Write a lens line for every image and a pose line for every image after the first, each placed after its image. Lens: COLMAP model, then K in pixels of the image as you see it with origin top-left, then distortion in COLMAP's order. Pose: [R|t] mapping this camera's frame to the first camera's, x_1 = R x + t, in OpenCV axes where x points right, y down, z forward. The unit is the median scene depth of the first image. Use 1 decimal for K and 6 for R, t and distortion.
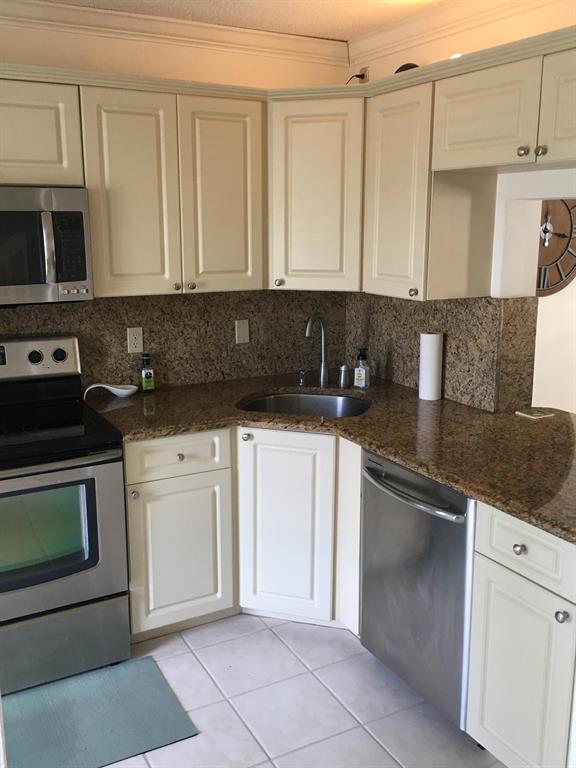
lens RADIAL K [[744.7, 0, 287.0], [0, 744.7, 383.1], [0, 0, 1]] dist [0.051485, 0.000000]
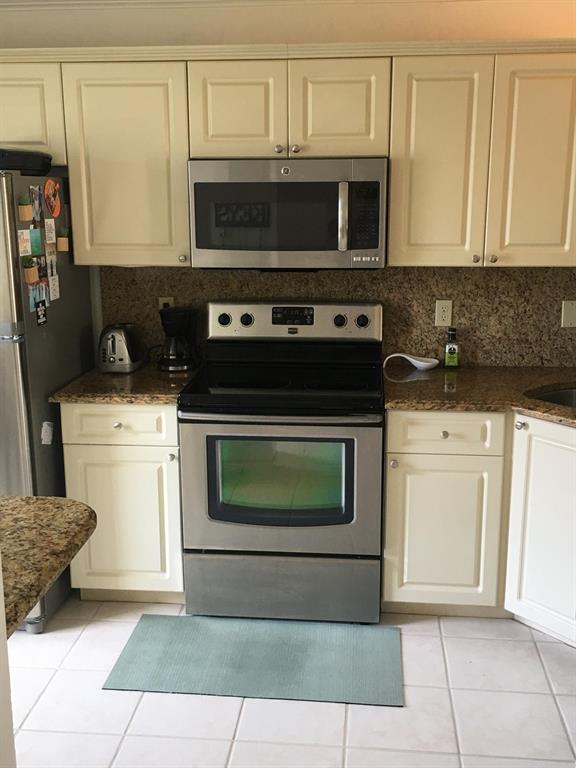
lens RADIAL K [[840.8, 0, 288.8], [0, 840.8, 384.8], [0, 0, 1]] dist [0.073794, 0.000000]
pose [[0.833135, 0.126492, -0.538410, 0.263042], [-0.117848, 0.991740, 0.050639, 0.003354], [0.540368, 0.021261, 0.841160, -0.033180]]
